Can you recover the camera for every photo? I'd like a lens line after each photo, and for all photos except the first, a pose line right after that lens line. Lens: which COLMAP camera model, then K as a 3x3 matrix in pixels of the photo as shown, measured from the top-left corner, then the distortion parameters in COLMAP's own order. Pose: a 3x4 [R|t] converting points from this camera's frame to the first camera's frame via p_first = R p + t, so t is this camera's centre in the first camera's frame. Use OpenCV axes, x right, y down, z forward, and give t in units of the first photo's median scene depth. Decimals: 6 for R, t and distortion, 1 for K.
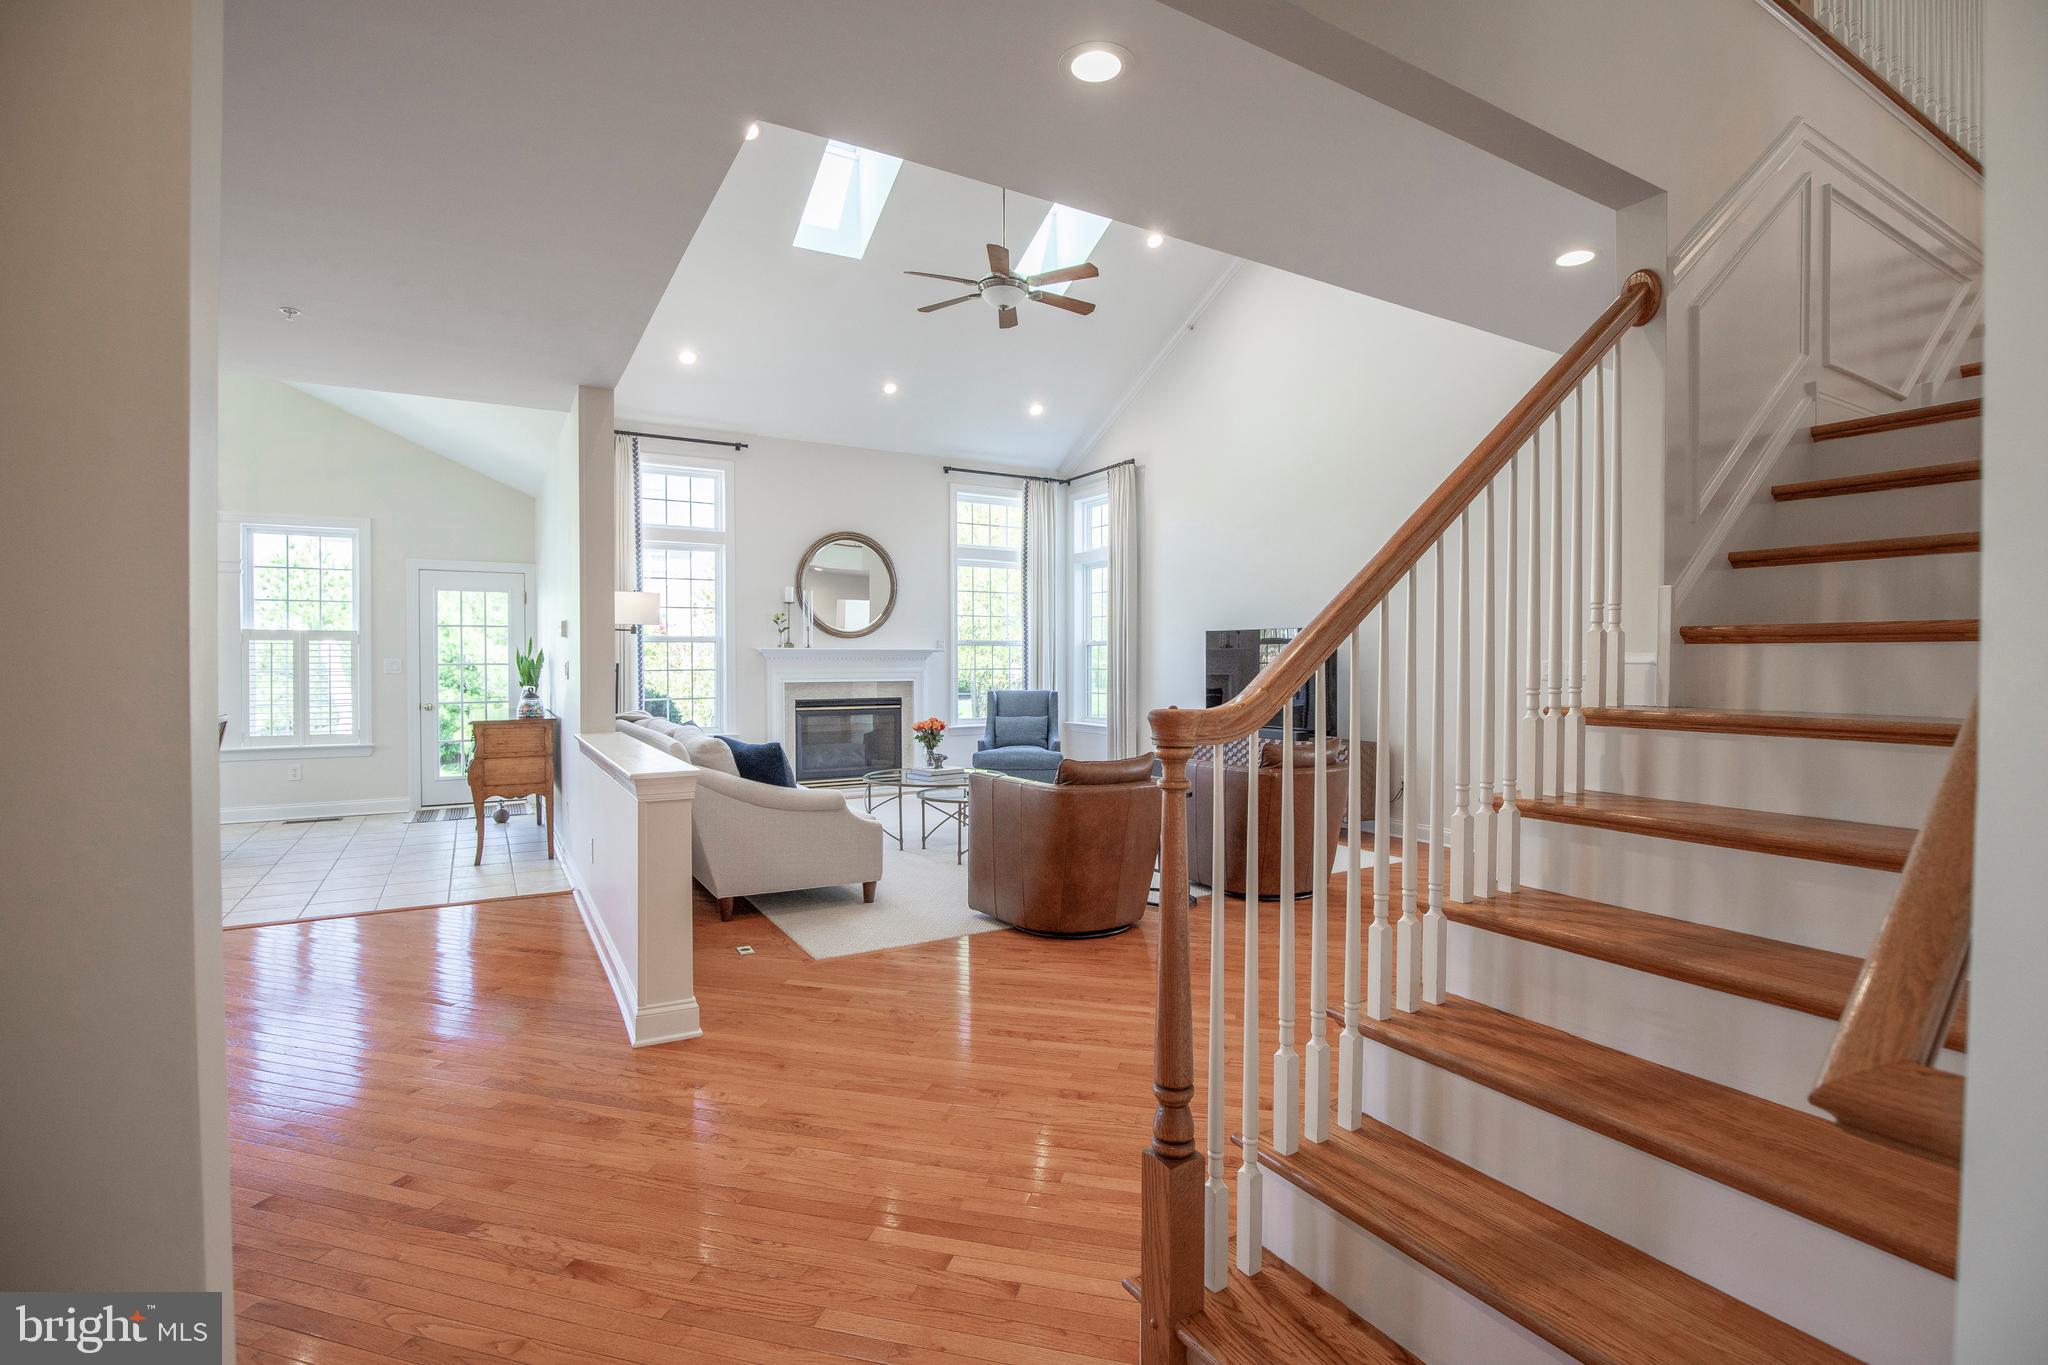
lens RADIAL K [[943.3, 0, 1037.1], [0, 943.3, 673.0], [0, 0, 1]] dist [-0.028855, 0.001905]
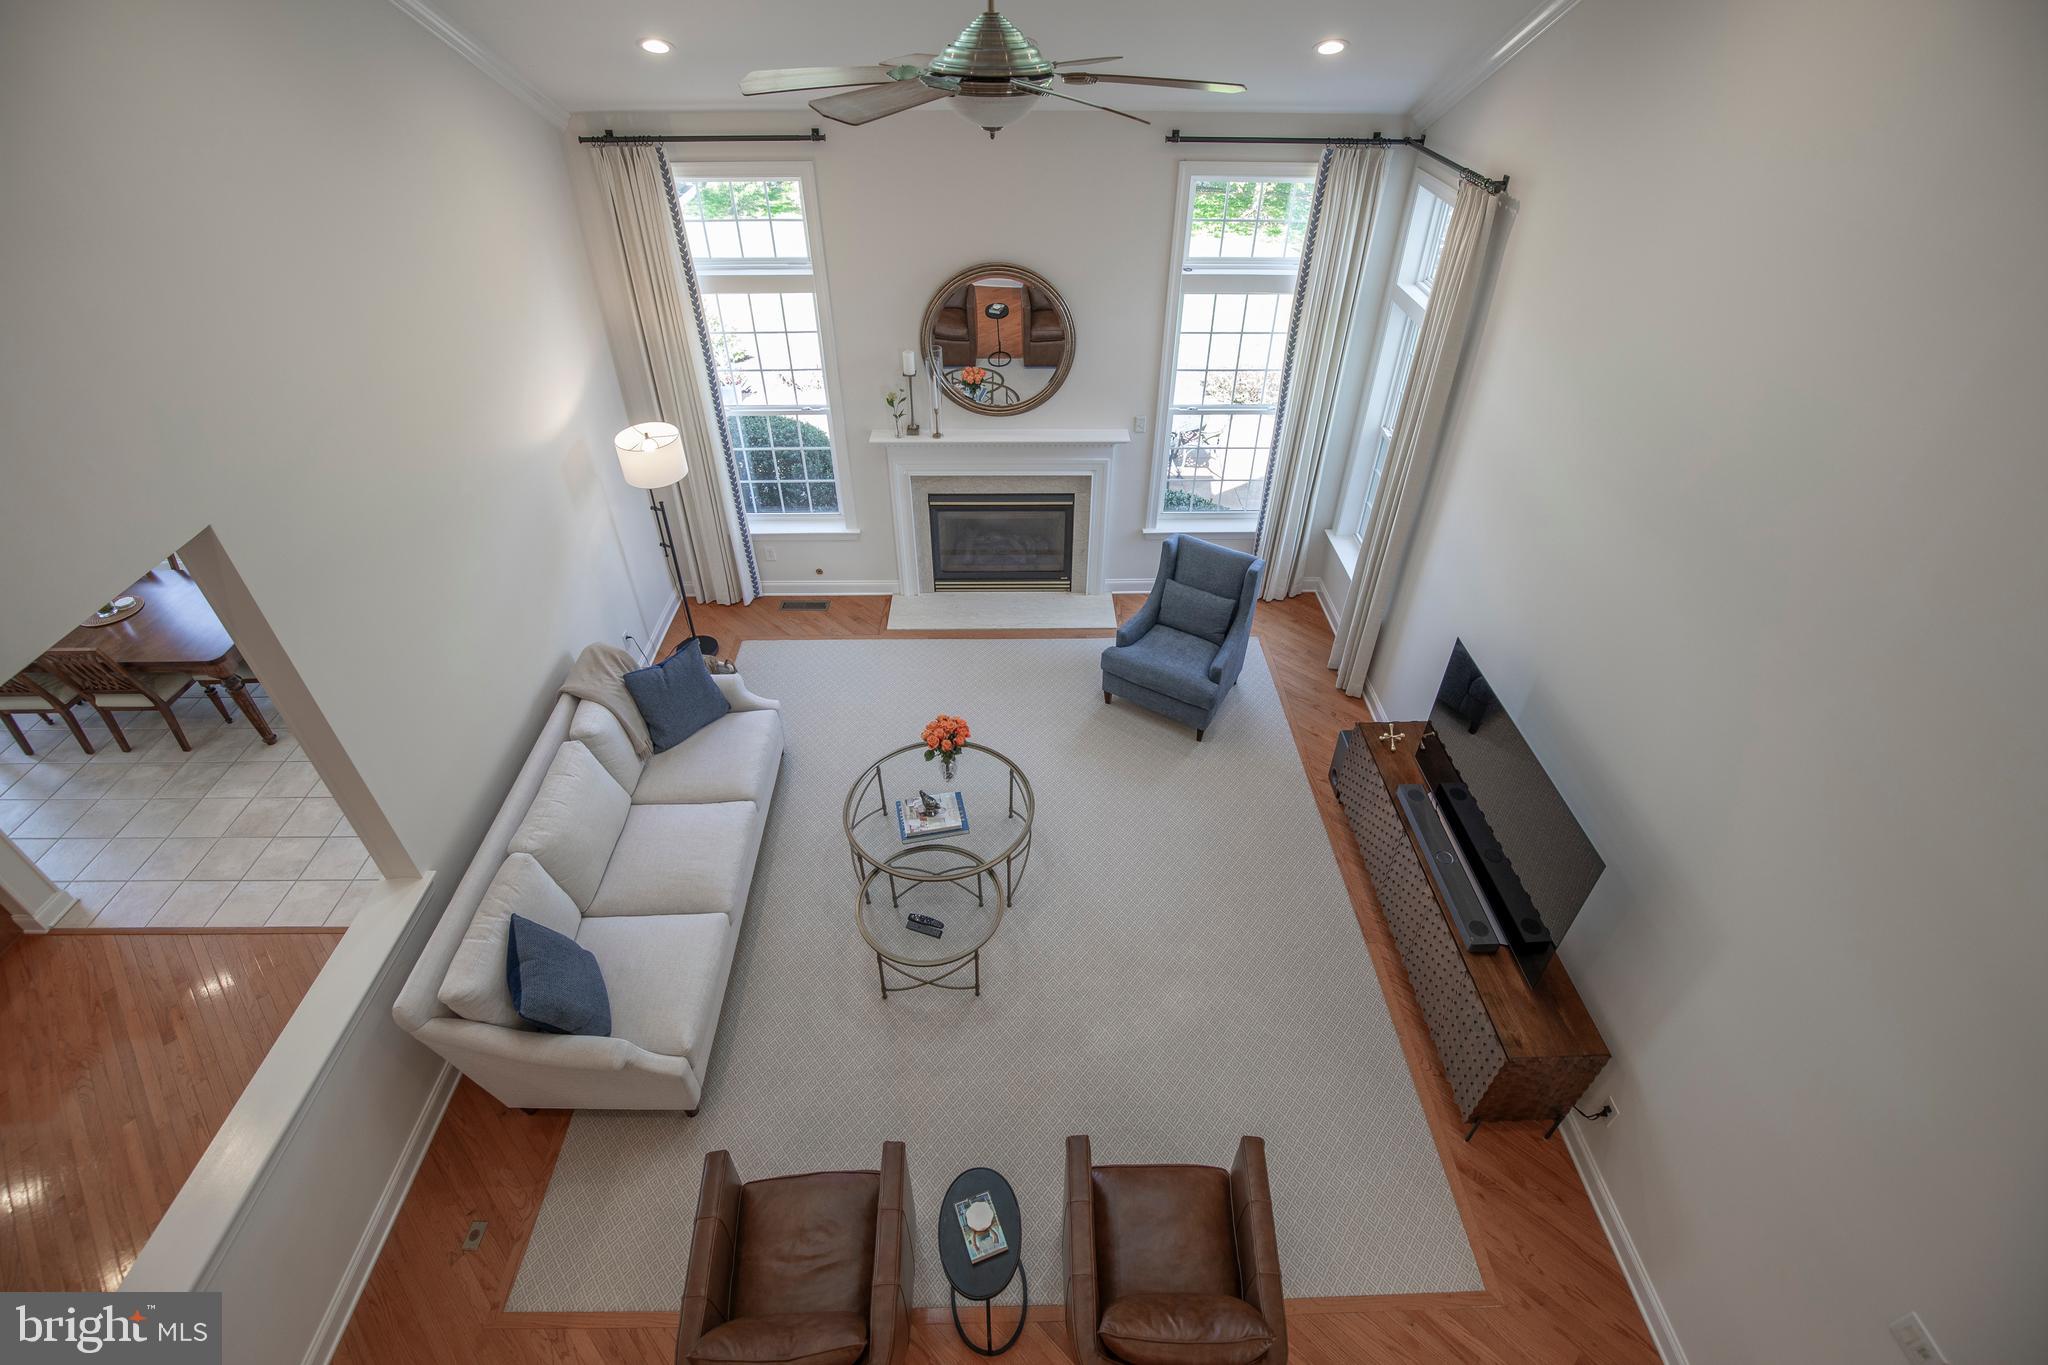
lens RADIAL K [[943.3, 0, 1037.1], [0, 943.3, 673.0], [0, 0, 1]] dist [-0.028855, 0.001905]
pose [[0.871367, 0.312806, -0.377985, 0.164166], [-0.017394, 0.789615, 0.613356, -0.337143], [0.490324, -0.527883, 0.693485, 0.430941]]
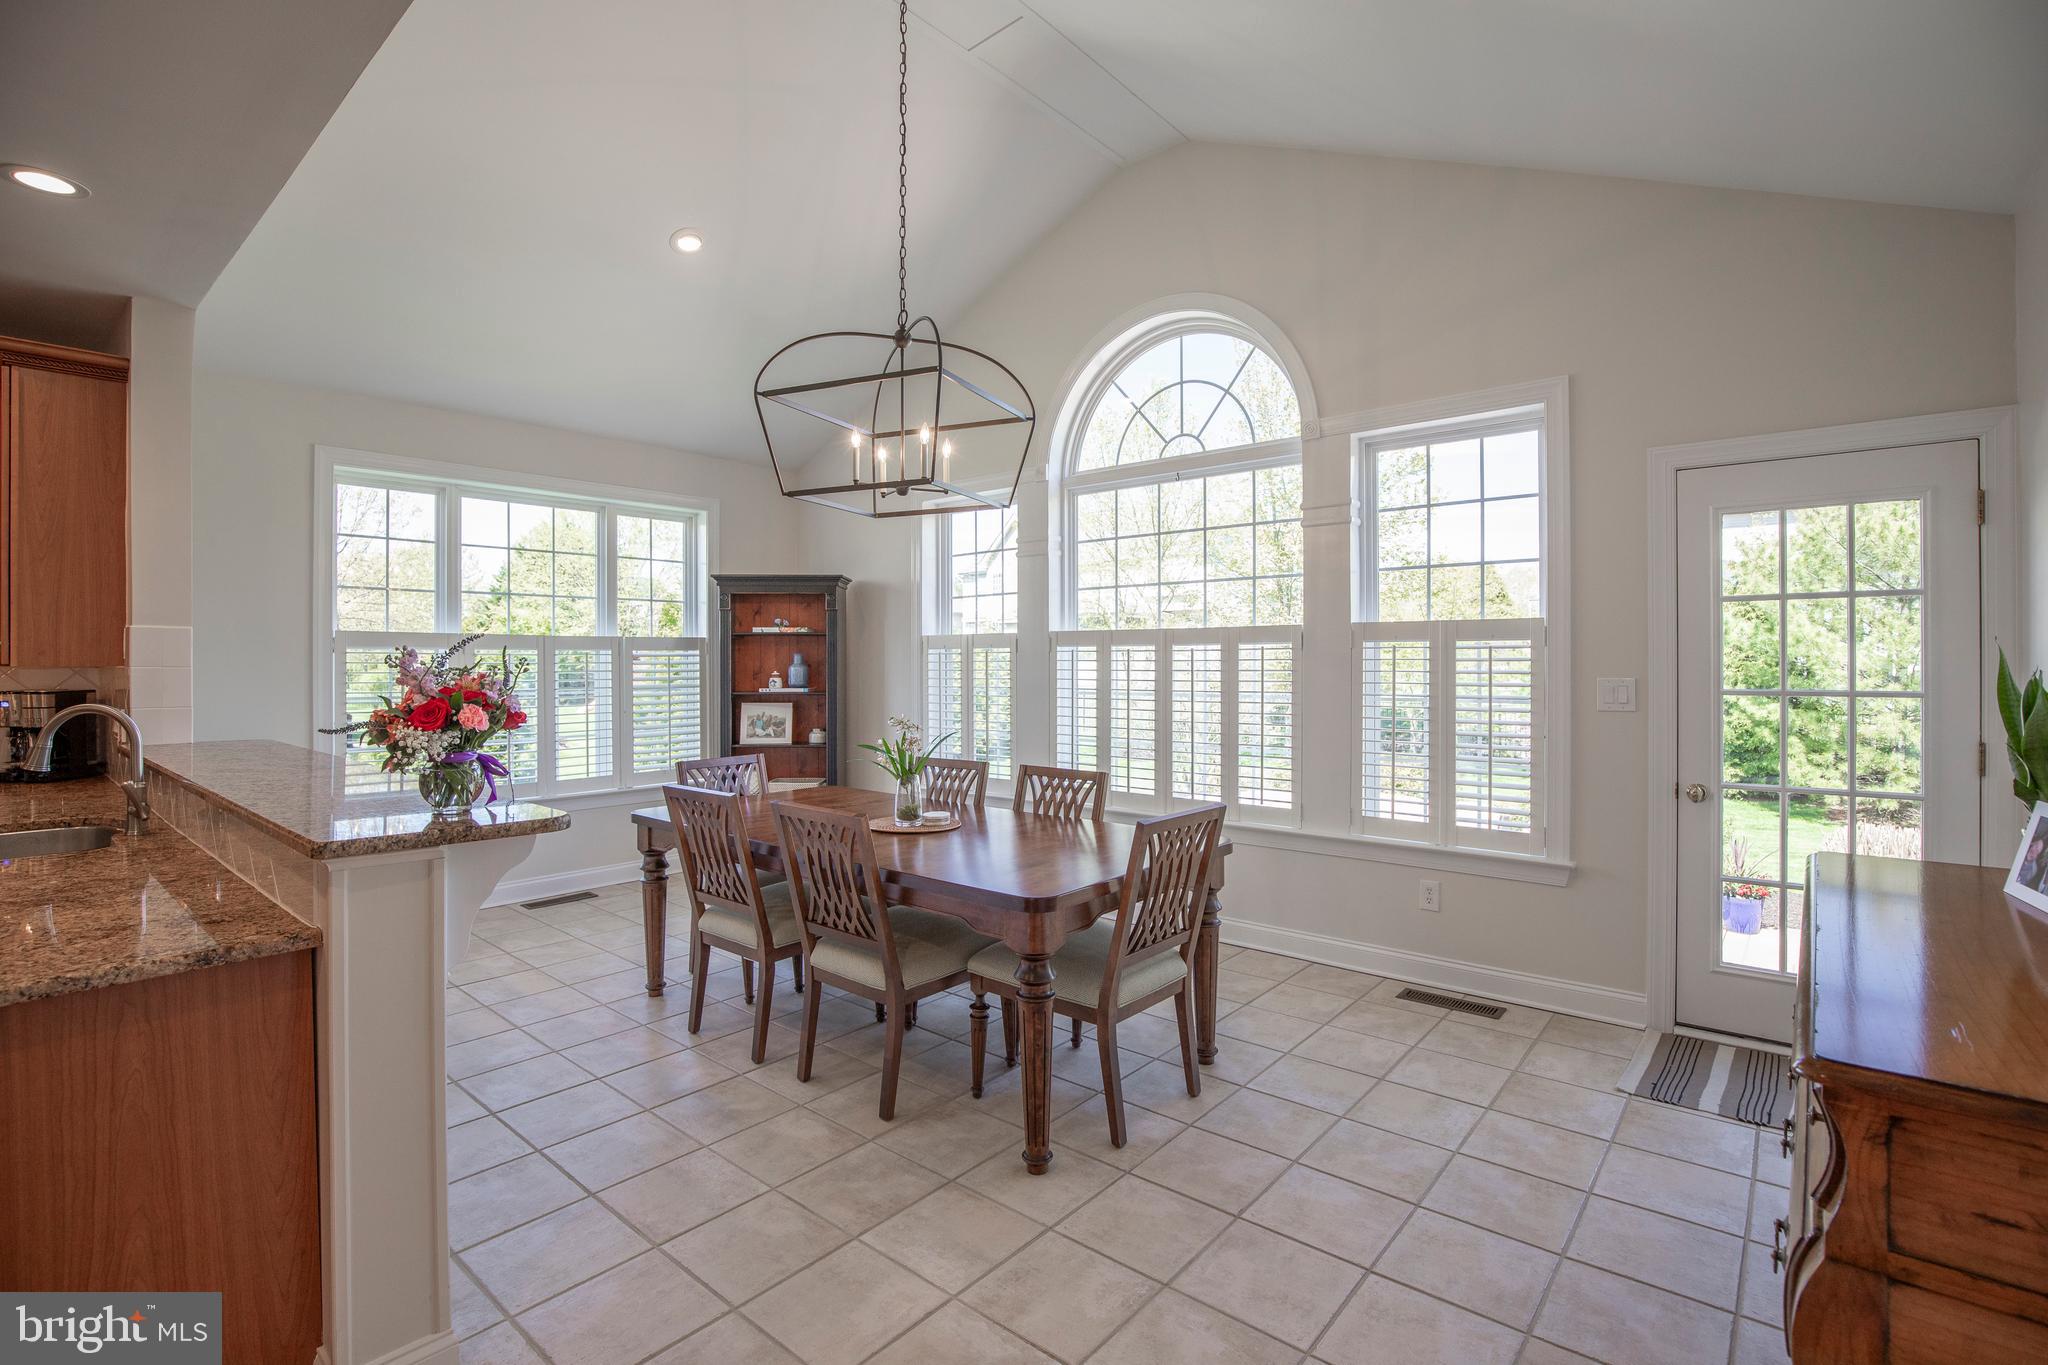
lens RADIAL K [[941.6, 0, 1023.5], [0, 941.6, 662.5], [0, 0, 1]] dist [-0.026458, 0.000164]
pose [[0.317396, -0.000332, -0.948293, -0.309326], [-0.007841, 0.999965, -0.002975, -0.016345], [0.948261, 0.008380, 0.317383, 0.507407]]
